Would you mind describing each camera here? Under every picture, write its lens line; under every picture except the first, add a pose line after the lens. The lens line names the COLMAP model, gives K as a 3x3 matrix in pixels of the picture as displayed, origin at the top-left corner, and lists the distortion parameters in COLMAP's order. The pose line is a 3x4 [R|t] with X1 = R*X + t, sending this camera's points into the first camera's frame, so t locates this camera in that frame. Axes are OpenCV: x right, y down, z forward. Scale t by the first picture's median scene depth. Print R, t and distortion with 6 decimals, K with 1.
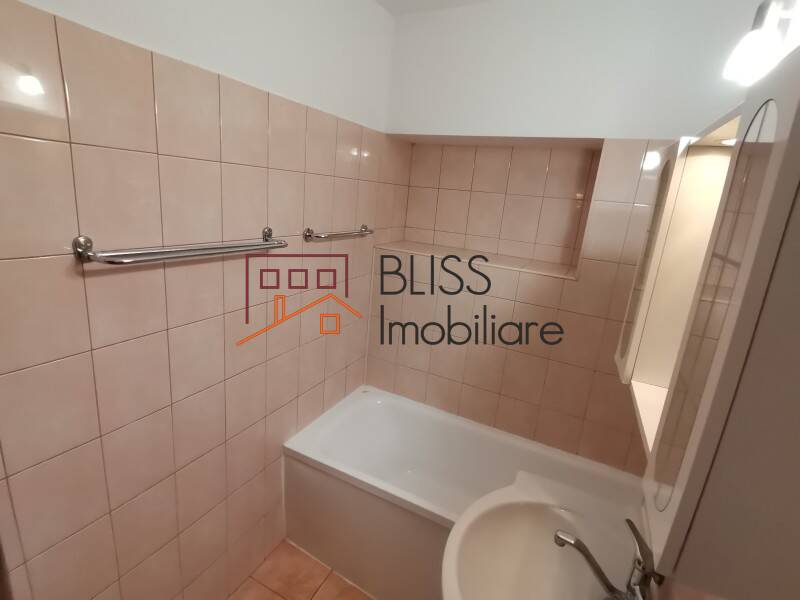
lens RADIAL K [[394.1, 0, 400.6], [0, 394.1, 292.3], [0, 0, 1]] dist [0.012674, -0.001220]
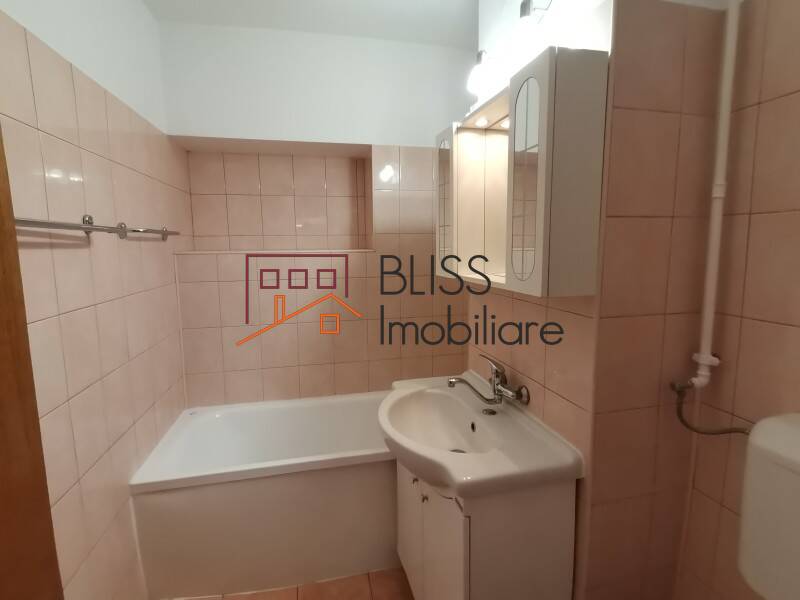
lens RADIAL K [[394.1, 0, 400.6], [0, 394.1, 292.3], [0, 0, 1]] dist [0.012674, -0.001220]
pose [[0.778949, -0.171038, 0.603311, -0.250859], [0.226121, 0.973971, -0.015830, 0.119449], [-0.584899, 0.148752, 0.797349, -0.049445]]
